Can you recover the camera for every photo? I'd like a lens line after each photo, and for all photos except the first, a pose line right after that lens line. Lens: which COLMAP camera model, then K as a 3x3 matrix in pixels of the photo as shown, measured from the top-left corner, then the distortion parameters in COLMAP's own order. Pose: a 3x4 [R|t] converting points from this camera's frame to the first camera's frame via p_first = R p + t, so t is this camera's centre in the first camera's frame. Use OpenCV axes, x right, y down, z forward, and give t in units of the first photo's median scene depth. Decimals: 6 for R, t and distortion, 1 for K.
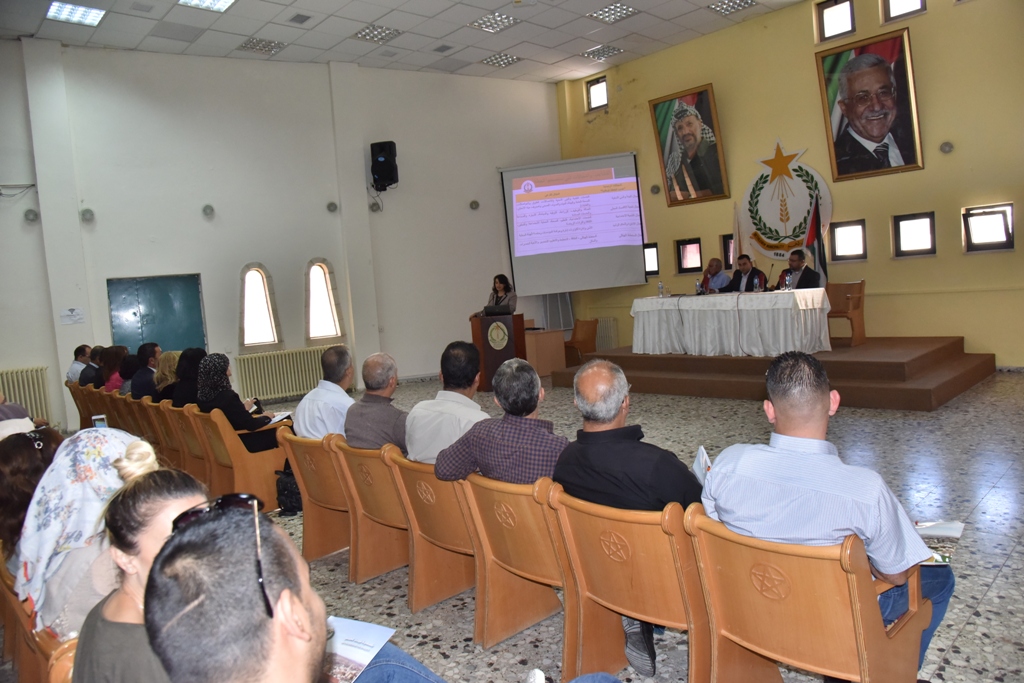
lens RADIAL K [[708.3, 0, 504.6], [0, 708.3, 336.0], [0, 0, 1]] dist [-0.101535, 0.046398]
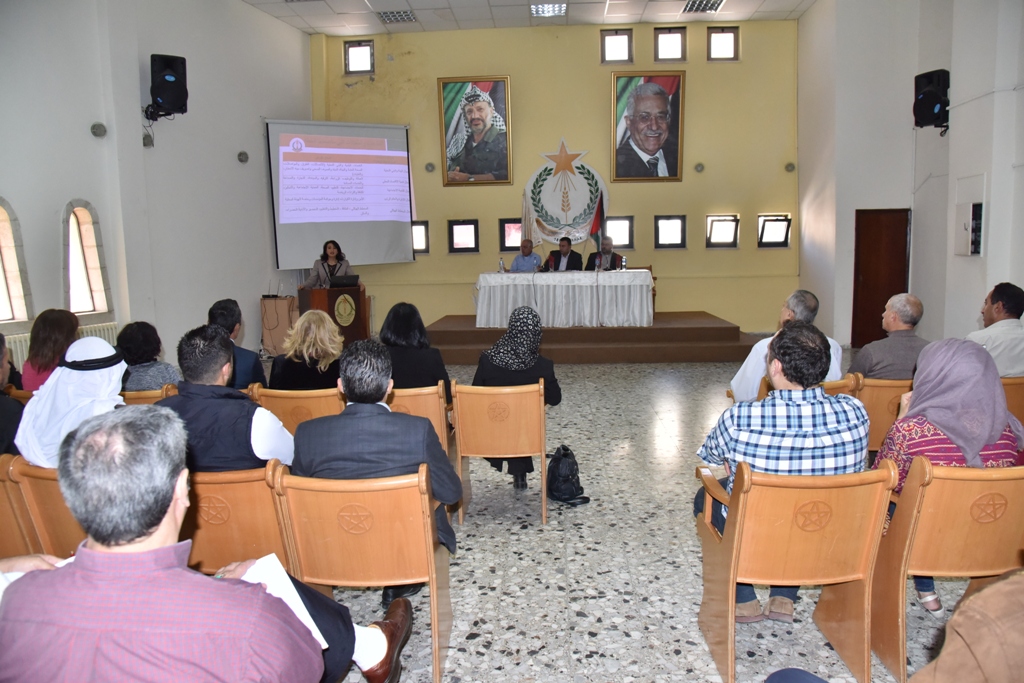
lens RADIAL K [[708.3, 0, 514.1], [0, 708.3, 342.0], [0, 0, 1]] dist [-0.101535, 0.046398]
pose [[0.713297, -0.025527, 0.700397, -0.439455], [0.013951, 0.999656, 0.022227, 0.020901], [-0.700723, -0.006083, 0.713408, 0.215018]]
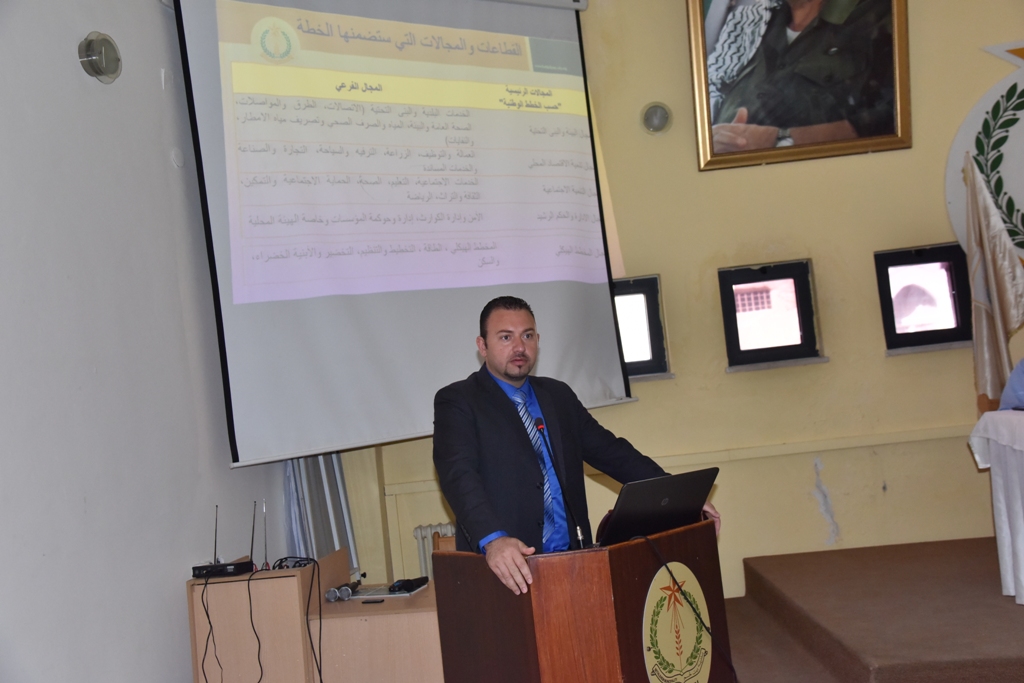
lens RADIAL K [[1112.2, 0, 510.3], [0, 1112.2, 344.7], [0, 0, 1]] dist [0.075028, 0.000000]
pose [[0.681918, 0.033023, 0.730683, -0.235827], [0.104353, 0.984369, -0.141876, -0.036141], [-0.723946, 0.172997, 0.667813, 0.767963]]
